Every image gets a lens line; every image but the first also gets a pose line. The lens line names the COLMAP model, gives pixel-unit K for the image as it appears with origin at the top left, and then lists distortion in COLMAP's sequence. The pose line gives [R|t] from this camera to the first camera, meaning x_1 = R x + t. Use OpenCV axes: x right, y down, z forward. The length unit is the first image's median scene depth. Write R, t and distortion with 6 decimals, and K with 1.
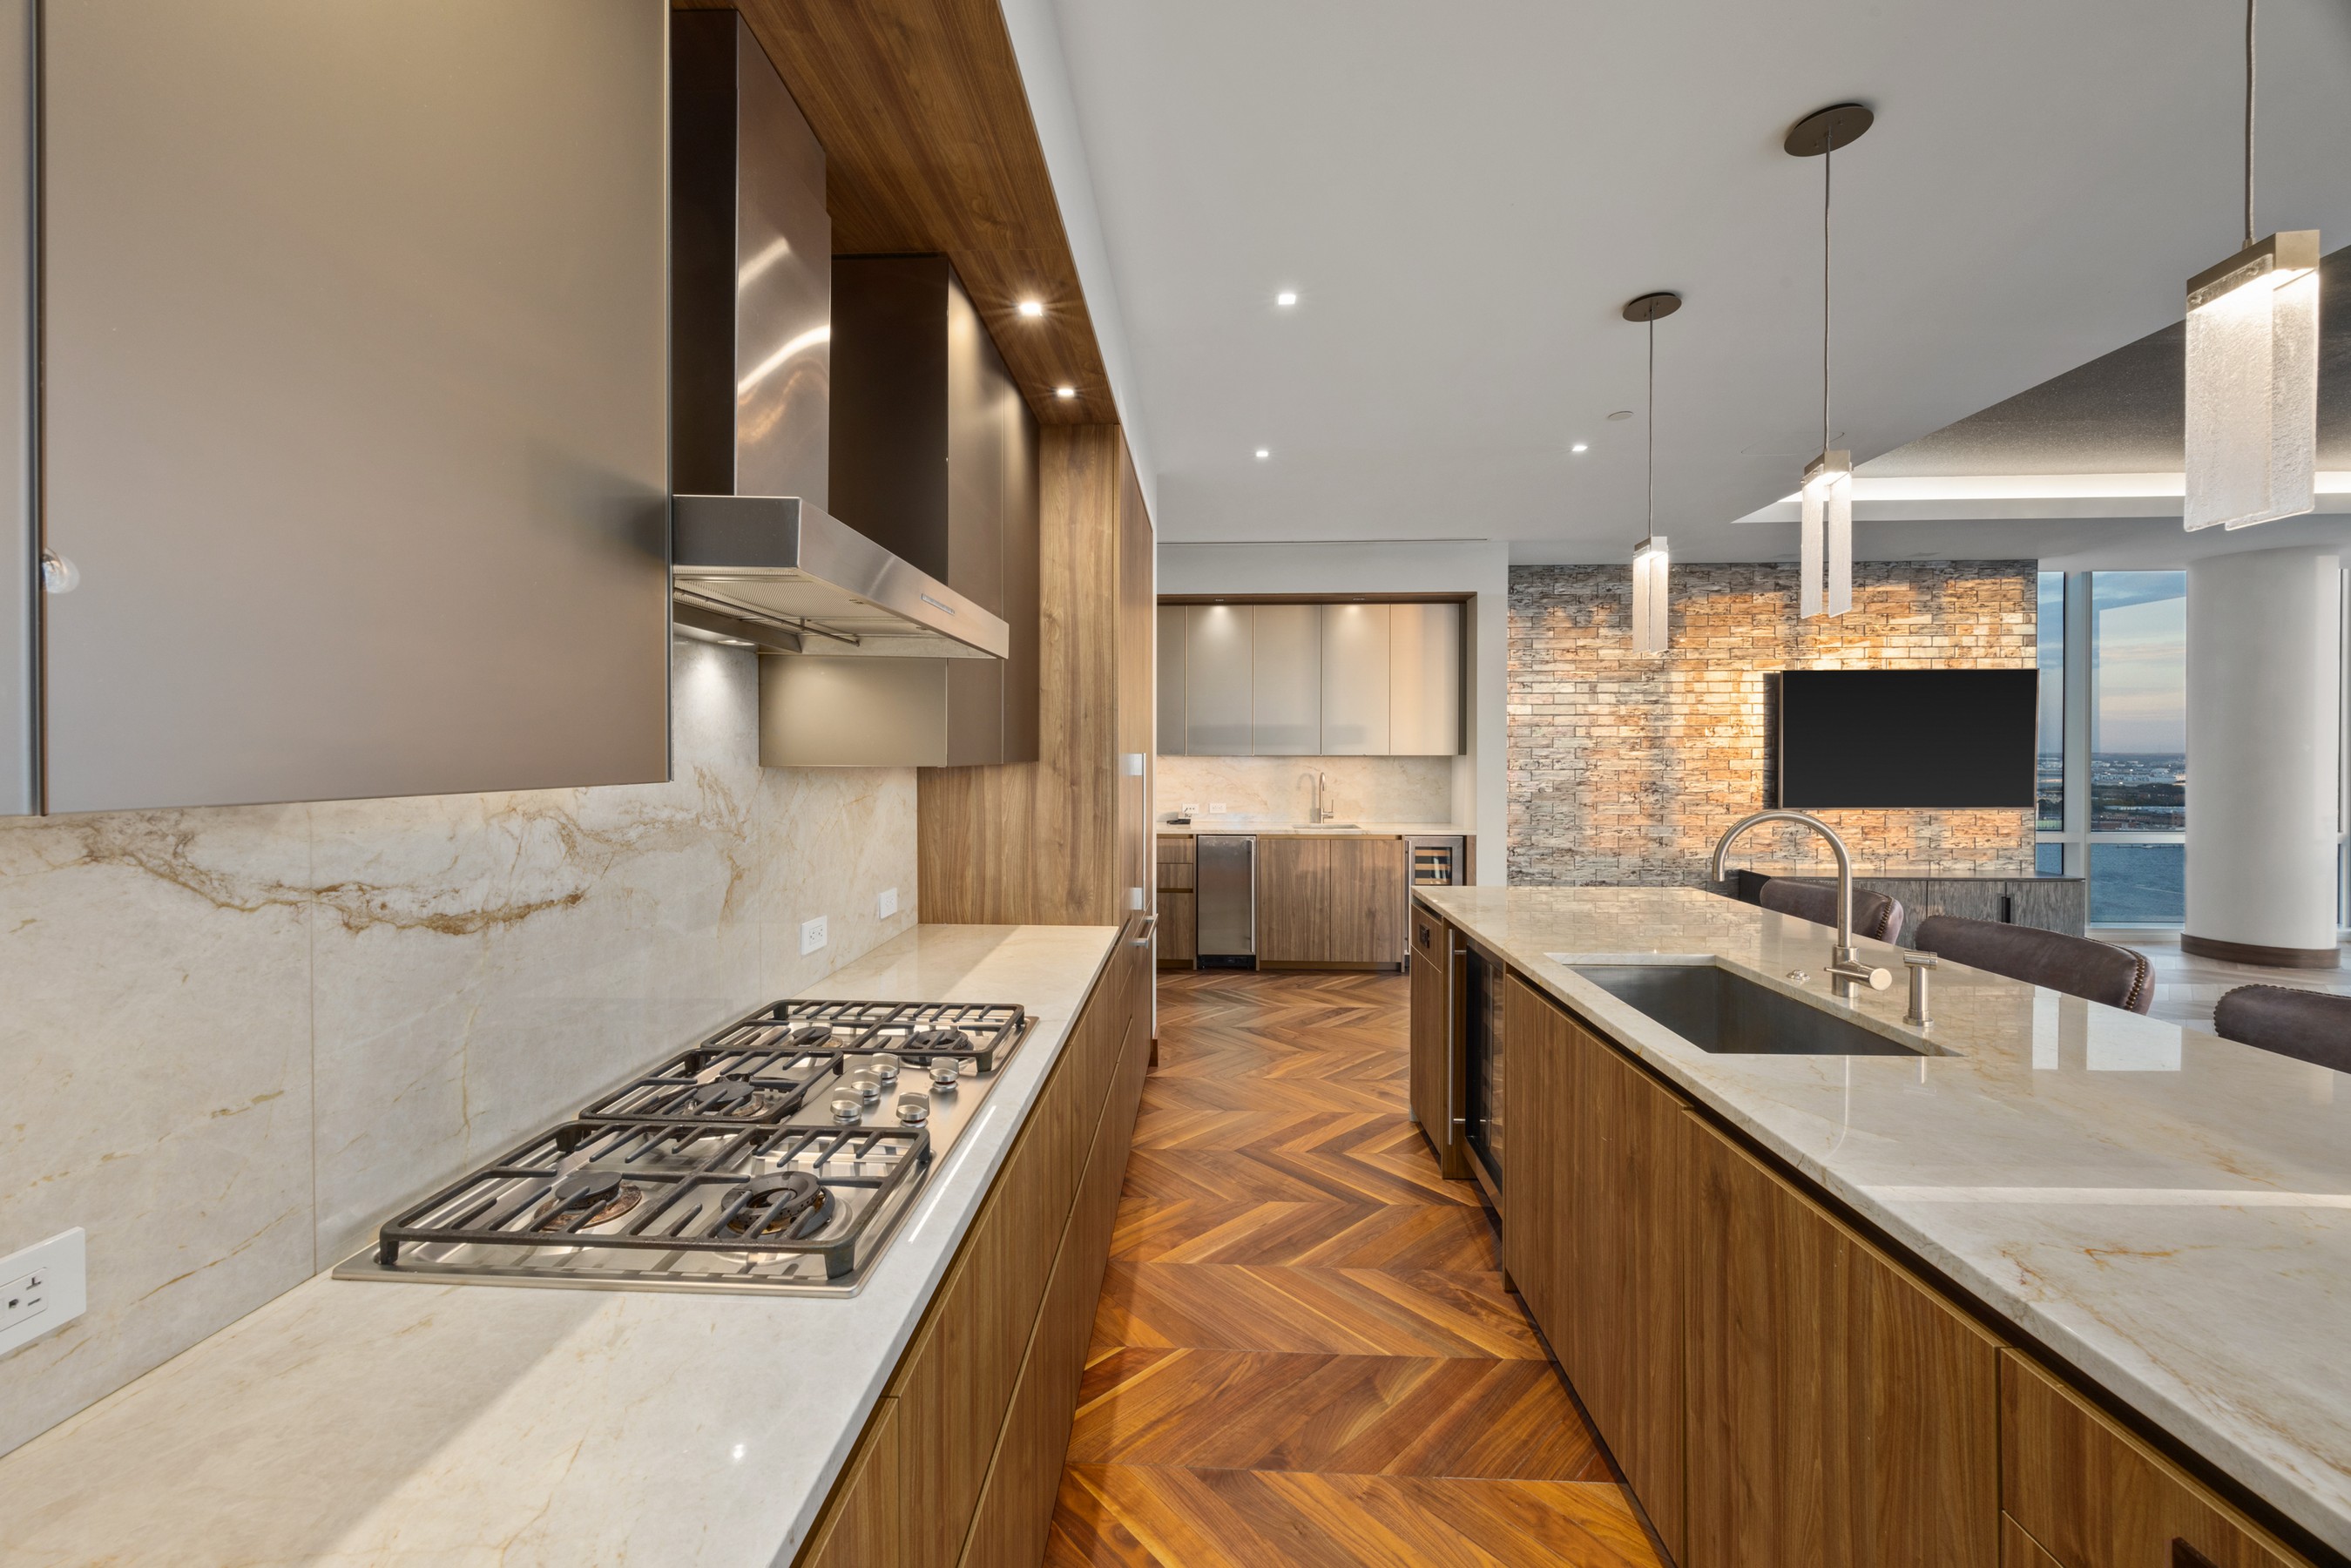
lens RADIAL K [[911.1, 0, 1172.9], [0, 911.1, 760.9], [0, 0, 1]] dist [-0.004261, 0.000482]
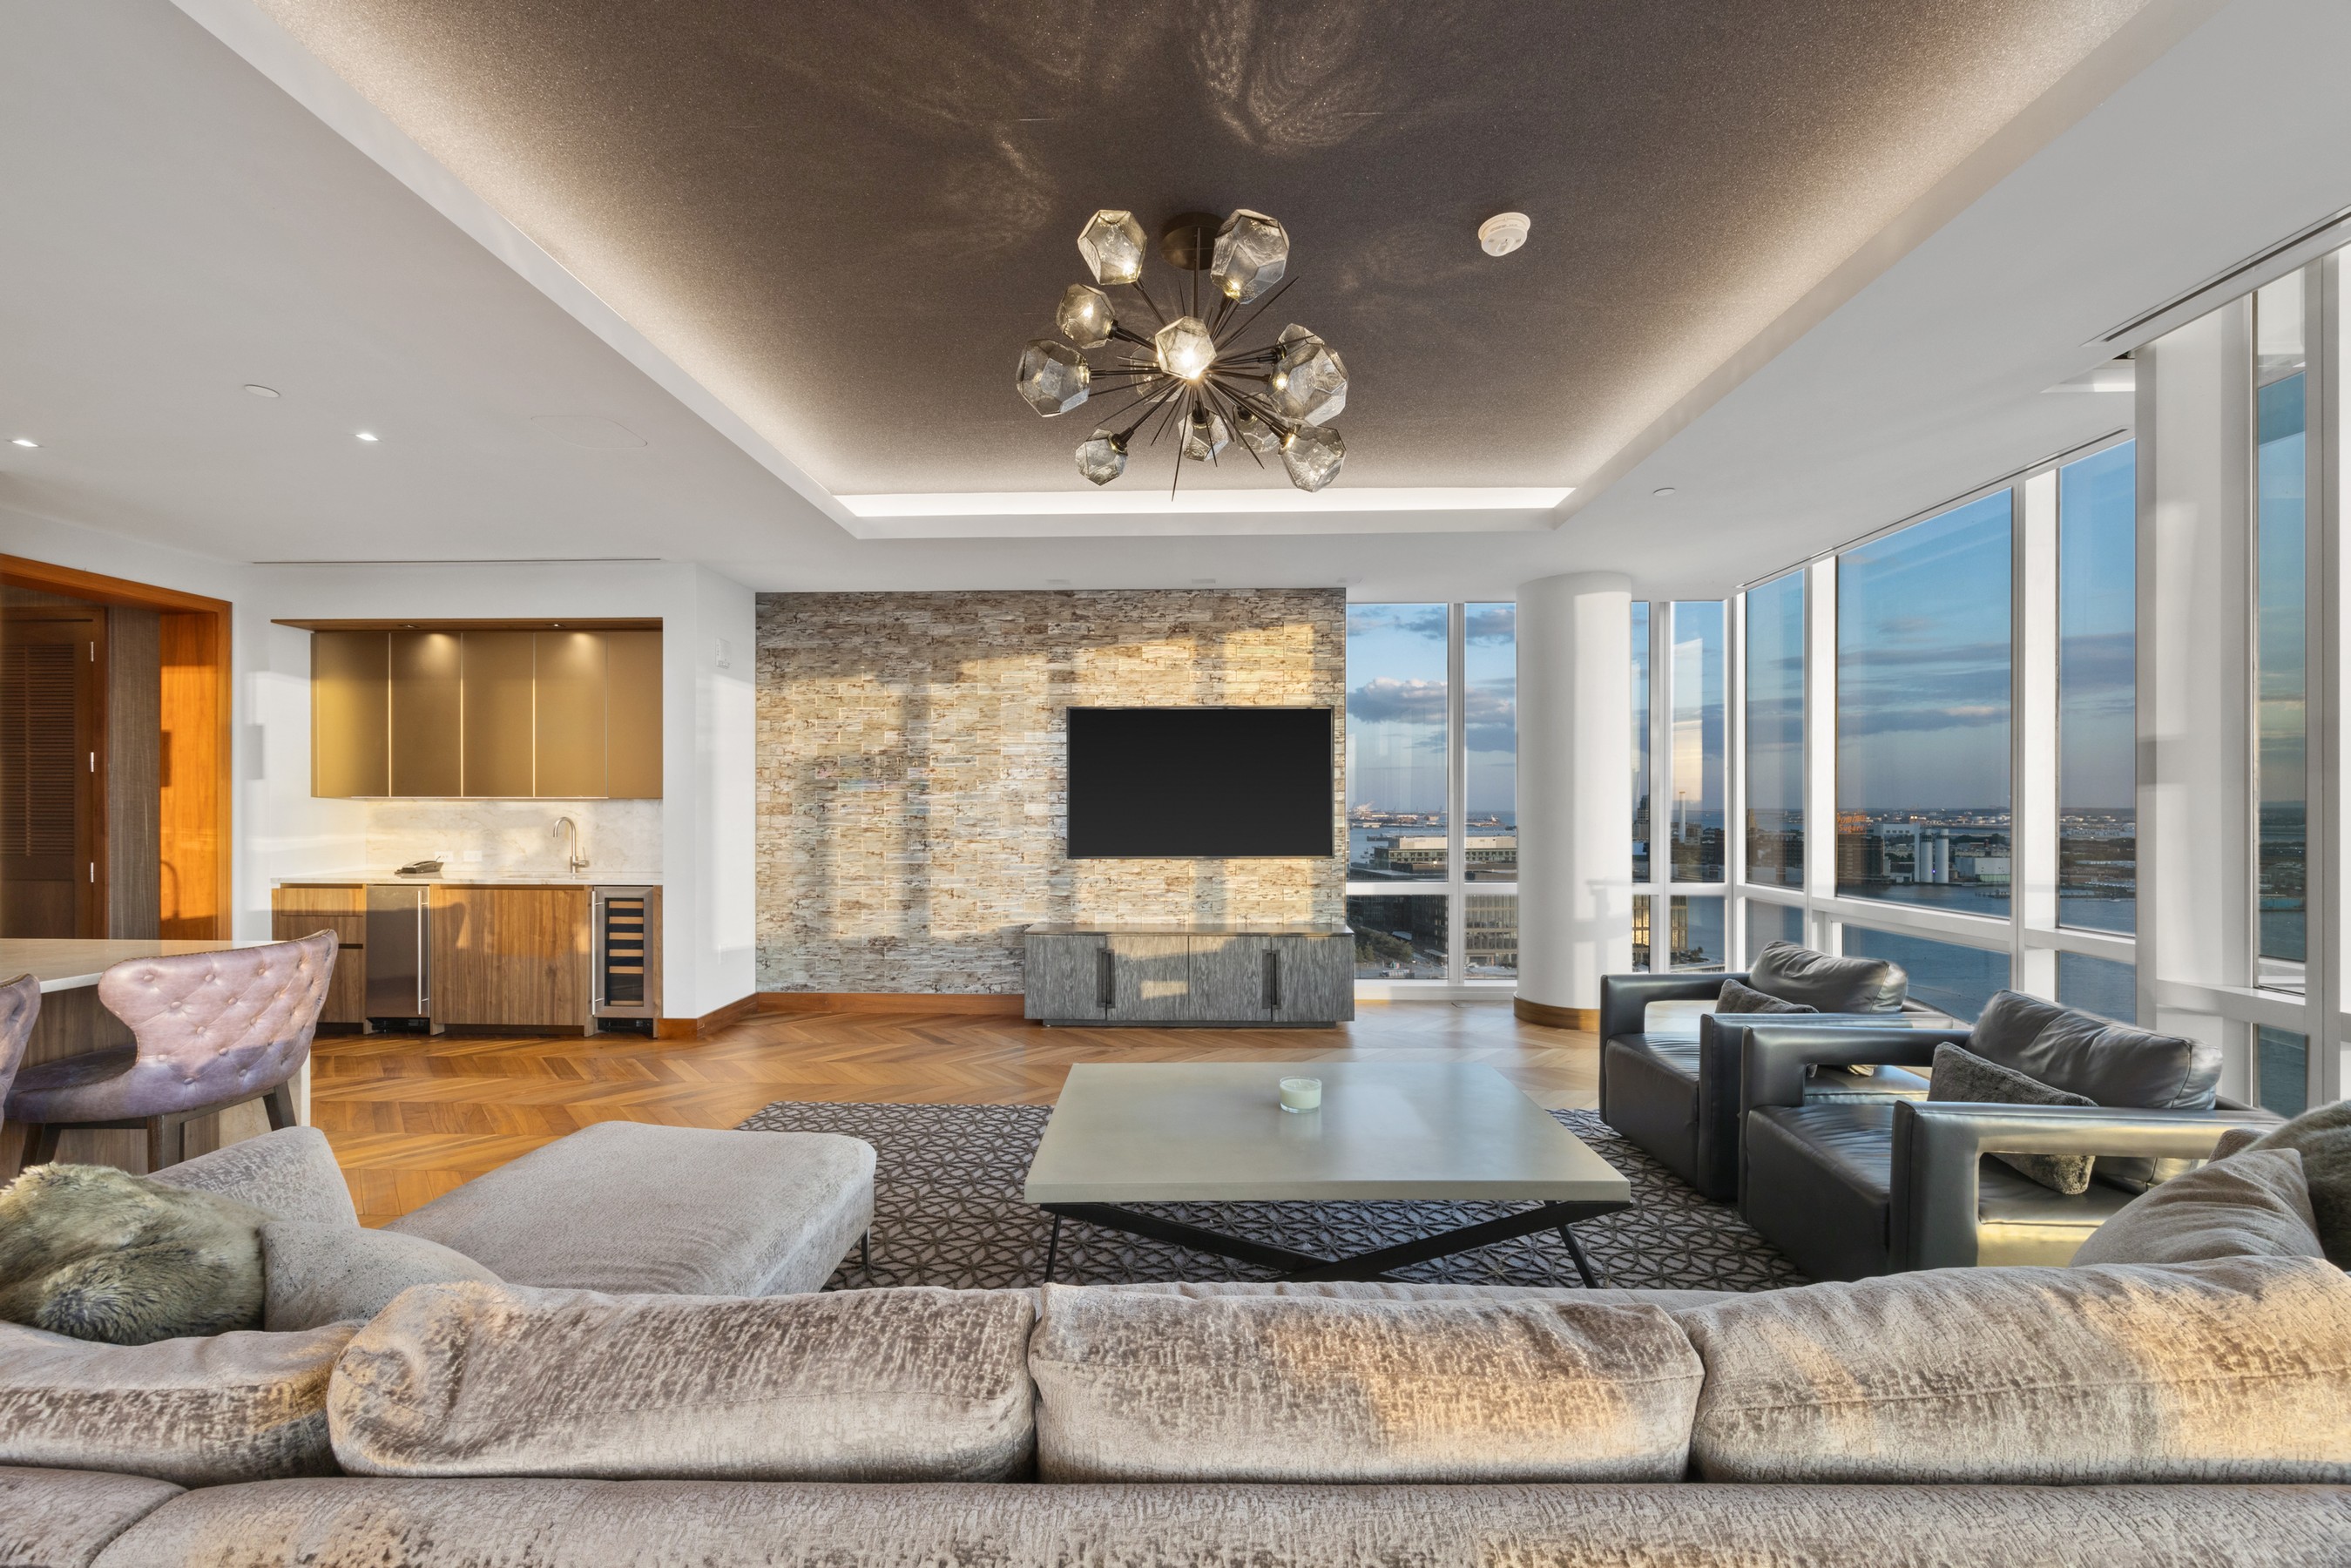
lens RADIAL K [[911.1, 0, 1182.2], [0, 911.1, 806.7], [0, 0, 1]] dist [-0.004261, 0.000482]
pose [[0.999751, 0.002109, 0.022217, 0.781292], [-0.001917, 0.999960, -0.008693, 0.009432], [-0.022234, 0.008648, 0.999715, 0.078216]]
